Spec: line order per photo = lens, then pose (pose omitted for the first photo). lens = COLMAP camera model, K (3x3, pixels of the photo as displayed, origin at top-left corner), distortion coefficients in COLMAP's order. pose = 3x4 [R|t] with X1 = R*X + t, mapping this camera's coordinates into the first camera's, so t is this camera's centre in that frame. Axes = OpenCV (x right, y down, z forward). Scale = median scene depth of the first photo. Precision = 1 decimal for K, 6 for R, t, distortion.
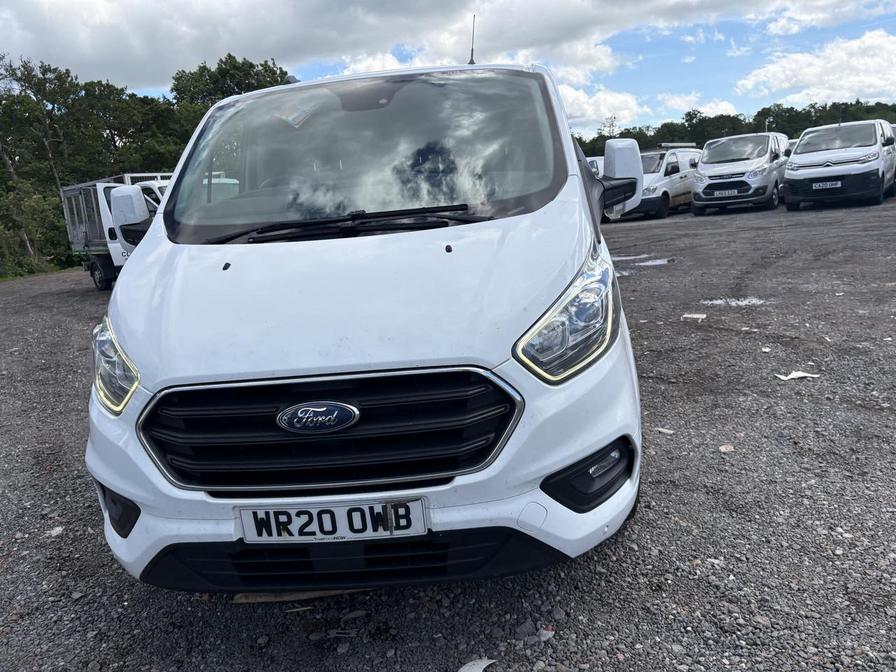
lens RADIAL K [[725.9, 0, 443.5], [0, 725.9, 331.6], [0, 0, 1]] dist [0.061214, -0.094463]
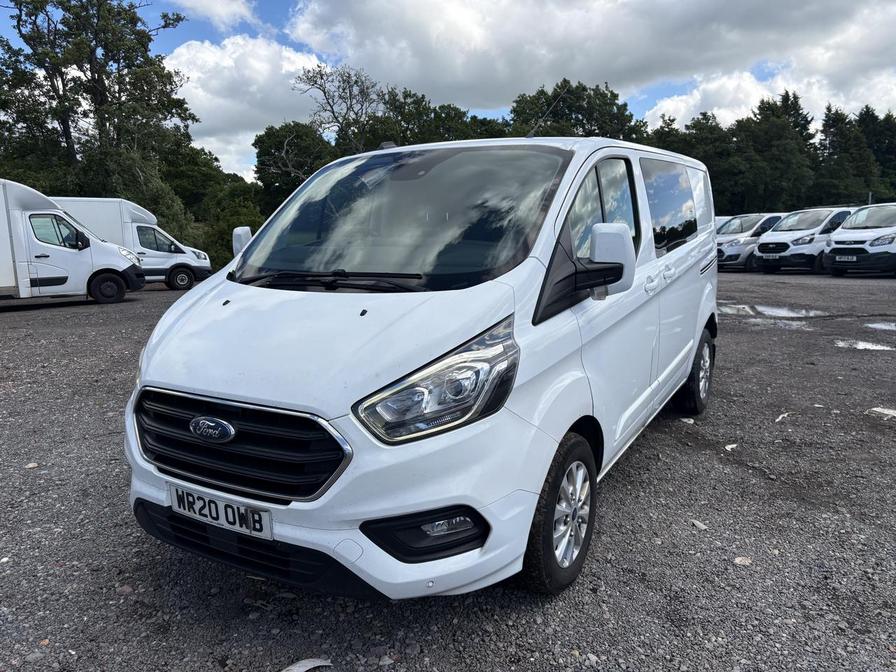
lens RADIAL K [[725.9, 0, 443.5], [0, 725.9, 331.6], [0, 0, 1]] dist [0.061214, -0.094463]
pose [[0.879325, 0.149113, -0.452276, 0.566687], [-0.155322, 0.987581, 0.023620, -0.113214], [0.450181, 0.049479, 0.891565, 0.002542]]
